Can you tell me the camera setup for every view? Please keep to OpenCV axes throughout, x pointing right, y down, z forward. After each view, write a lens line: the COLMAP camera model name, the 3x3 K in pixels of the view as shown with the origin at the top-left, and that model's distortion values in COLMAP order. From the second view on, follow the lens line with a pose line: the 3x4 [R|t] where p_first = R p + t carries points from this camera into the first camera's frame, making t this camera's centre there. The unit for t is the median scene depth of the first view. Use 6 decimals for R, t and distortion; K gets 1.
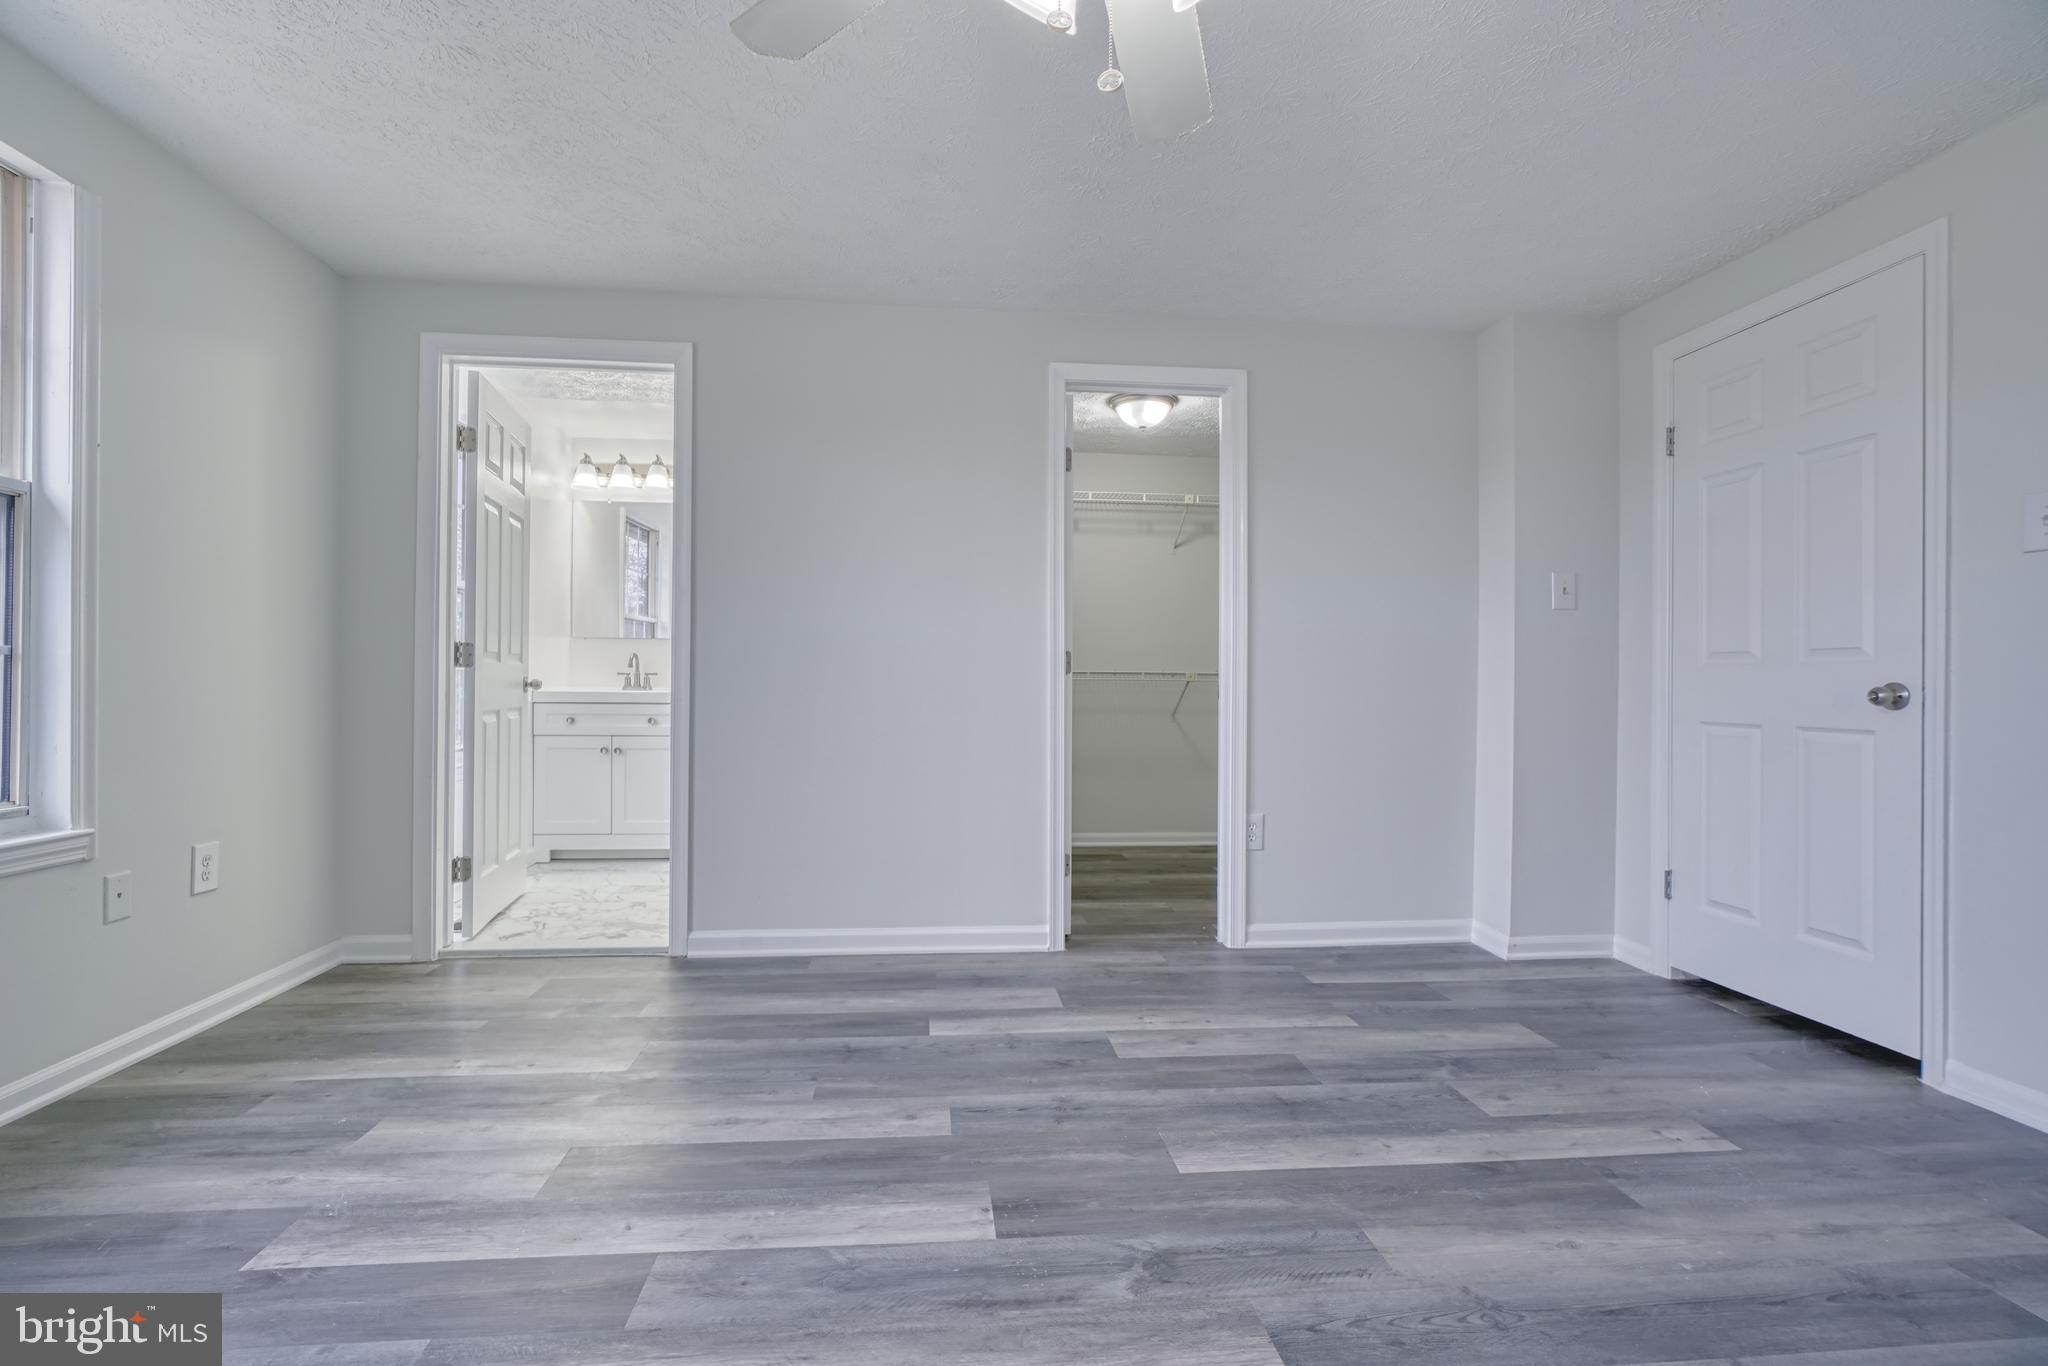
lens RADIAL K [[922.1, 0, 1008.7], [0, 922.1, 692.1], [0, 0, 1]] dist [-0.011684, 0.004466]
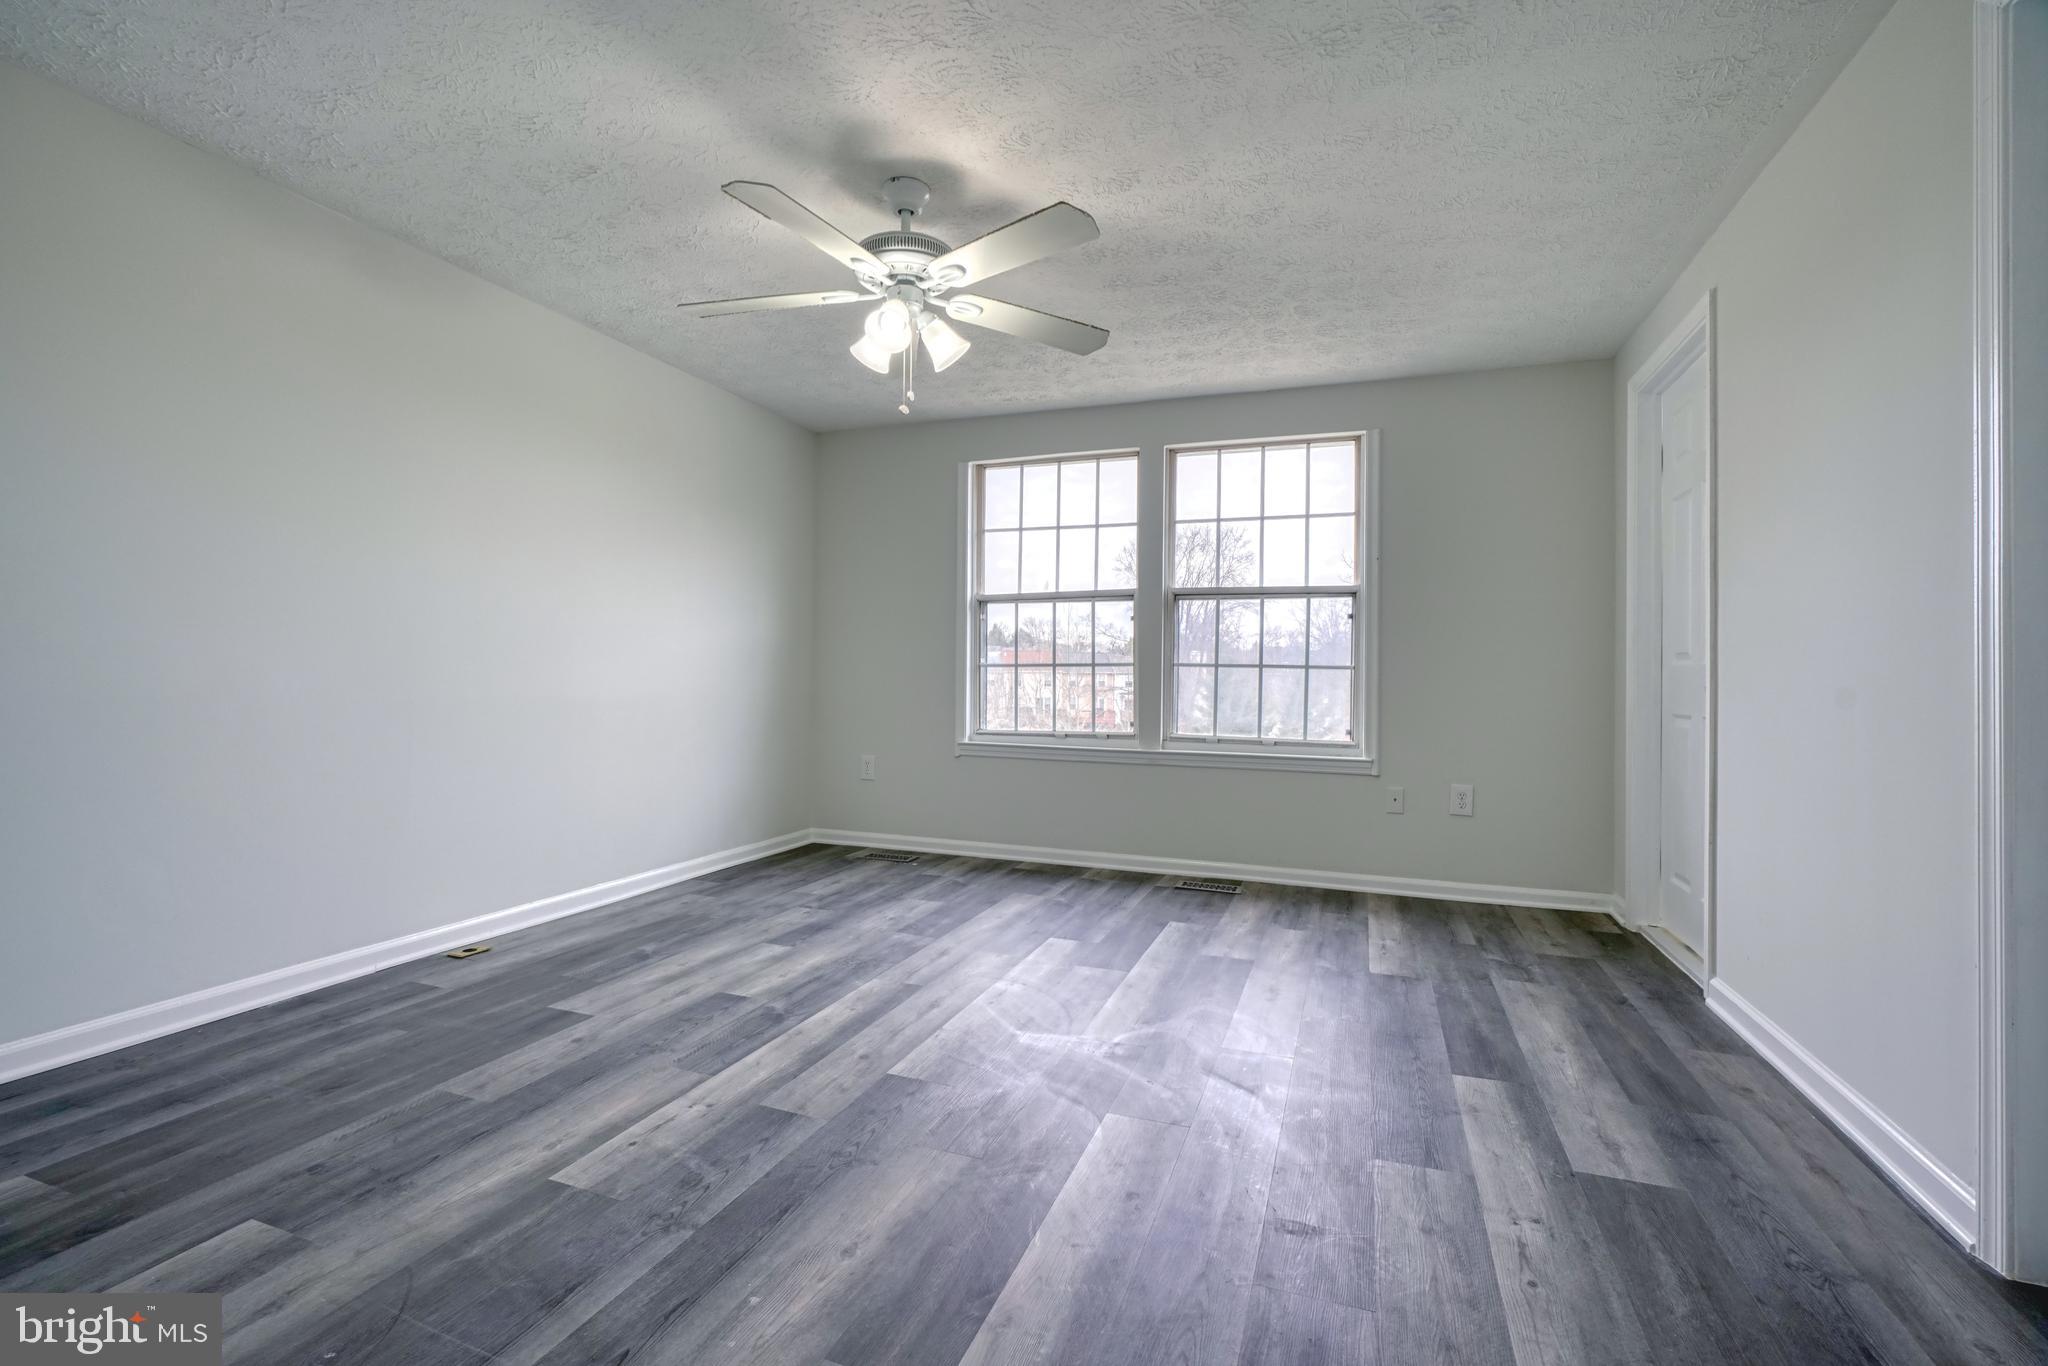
lens RADIAL K [[922.1, 0, 1024.3], [0, 922.1, 650.5], [0, 0, 1]] dist [-0.011684, 0.004466]
pose [[-0.446198, -0.040571, -0.894014, 0.816073], [-0.023138, 0.999161, -0.033794, 0.001819], [0.894635, 0.005607, -0.446762, 0.916786]]
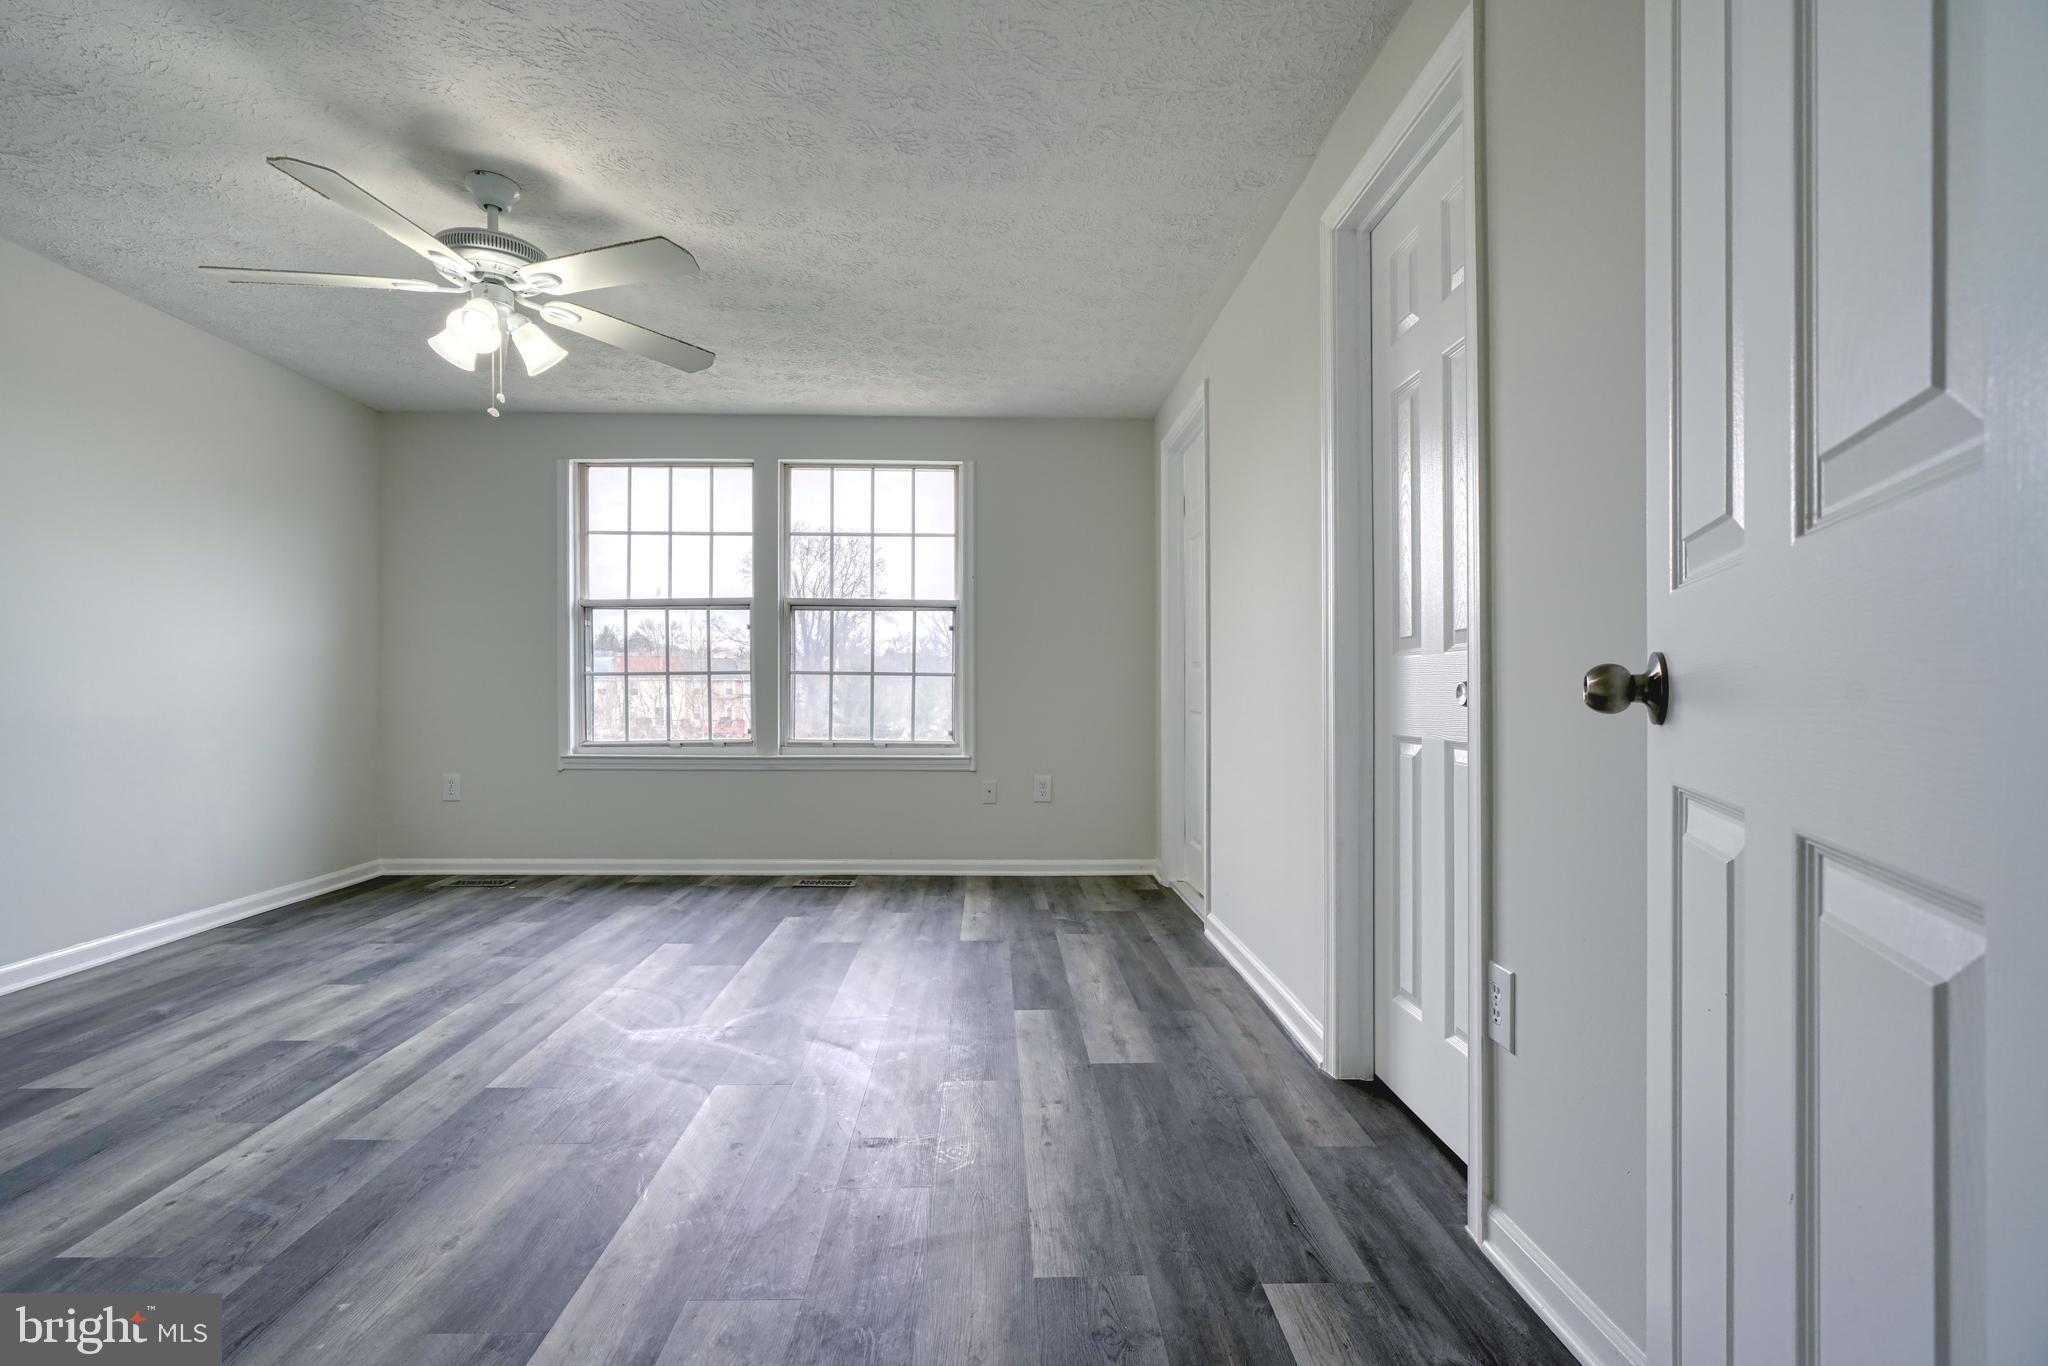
lens RADIAL K [[922.1, 0, 1008.2], [0, 922.1, 688.4], [0, 0, 1]] dist [-0.011684, 0.004466]
pose [[-0.081879, -0.007686, -0.996613, 0.896595], [-0.010710, 0.999919, -0.006831, 0.001543], [0.996585, 0.010114, -0.081955, 0.967045]]
